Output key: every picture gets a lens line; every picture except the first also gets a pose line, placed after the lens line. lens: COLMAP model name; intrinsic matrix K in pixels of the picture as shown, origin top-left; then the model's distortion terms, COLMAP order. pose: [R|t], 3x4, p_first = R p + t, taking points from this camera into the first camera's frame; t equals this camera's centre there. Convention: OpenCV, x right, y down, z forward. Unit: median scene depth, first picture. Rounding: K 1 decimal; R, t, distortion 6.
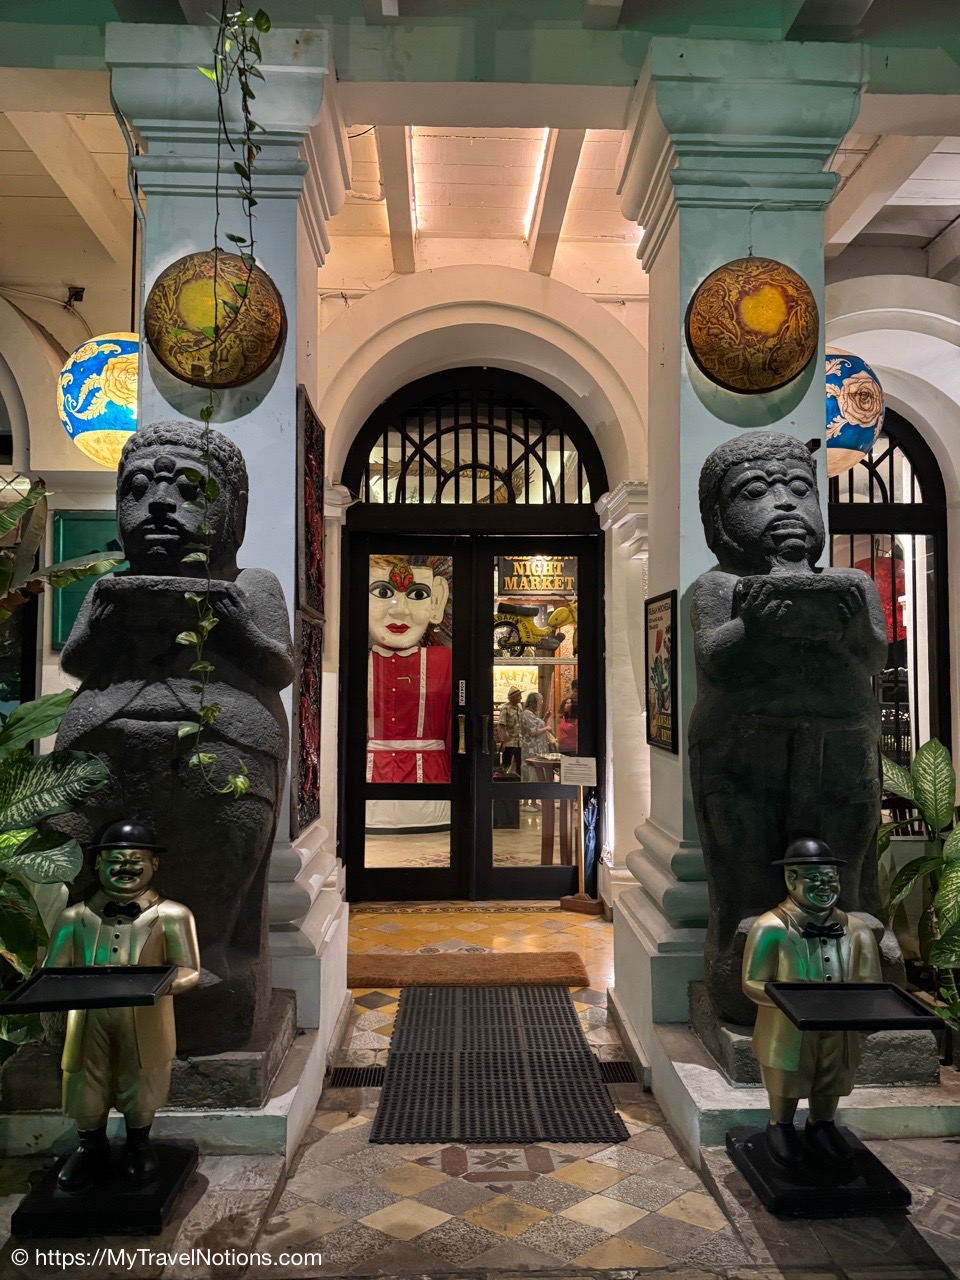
lens RADIAL K [[890.4, 0, 480.0], [0, 890.4, 640.0], [0, 0, 1]] dist [0.173010, -0.357819]
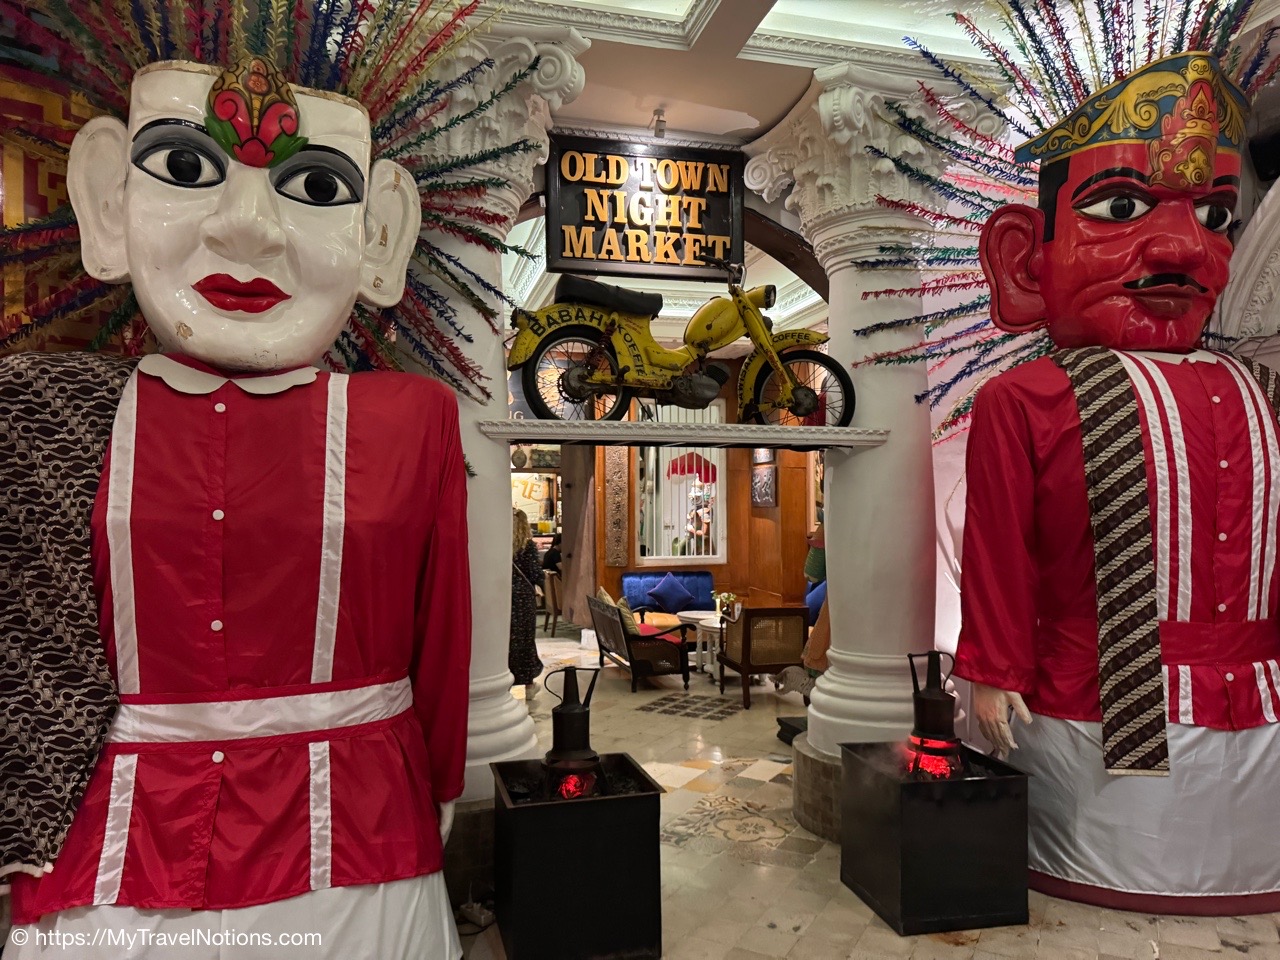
lens RADIAL K [[890.4, 0, 640.0], [0, 890.4, 480.0], [0, 0, 1]] dist [0.173010, -0.357819]
pose [[0.973769, 0.000493, 0.227540, -0.034450], [-0.006746, 0.999621, 0.026701, 0.036303], [-0.227441, -0.027535, 0.973403, 0.687260]]
